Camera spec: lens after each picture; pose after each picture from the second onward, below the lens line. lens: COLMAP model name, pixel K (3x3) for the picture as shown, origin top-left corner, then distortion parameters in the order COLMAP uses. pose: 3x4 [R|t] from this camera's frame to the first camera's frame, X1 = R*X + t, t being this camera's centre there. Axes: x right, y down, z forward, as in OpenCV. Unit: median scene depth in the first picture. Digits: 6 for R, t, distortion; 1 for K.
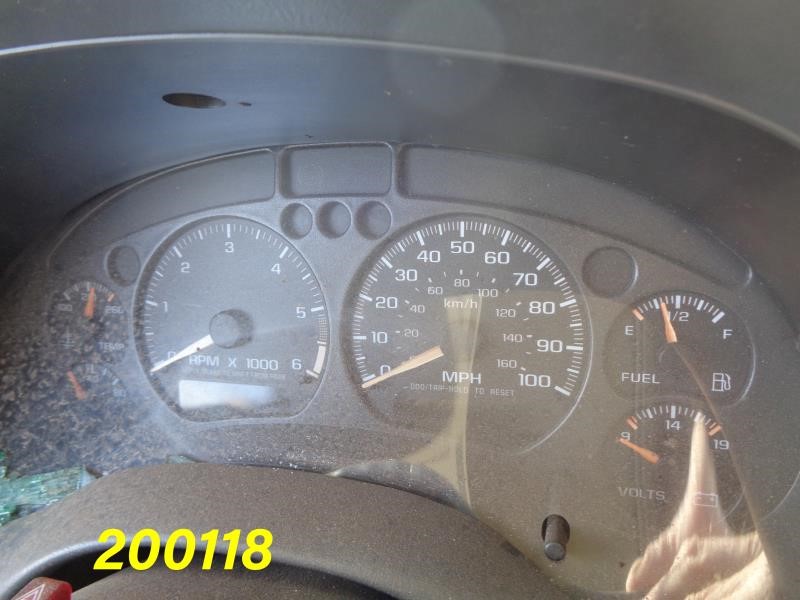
lens RADIAL K [[585.8, 0, 397.7], [0, 585.8, 297.6], [0, 0, 1]] dist [0.006671, -0.010223]
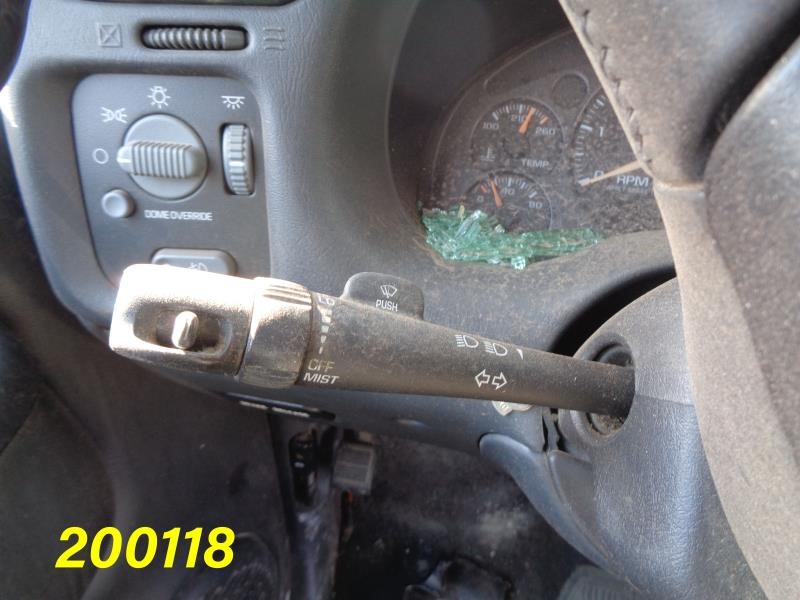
lens RADIAL K [[585.8, 0, 398.7], [0, 585.8, 296.0], [0, 0, 1]] dist [0.006671, -0.010223]
pose [[0.986630, 0.138297, 0.086232, -0.888220], [-0.132508, 0.988735, -0.069610, 0.491739], [-0.094888, 0.057253, 0.993840, -0.089178]]
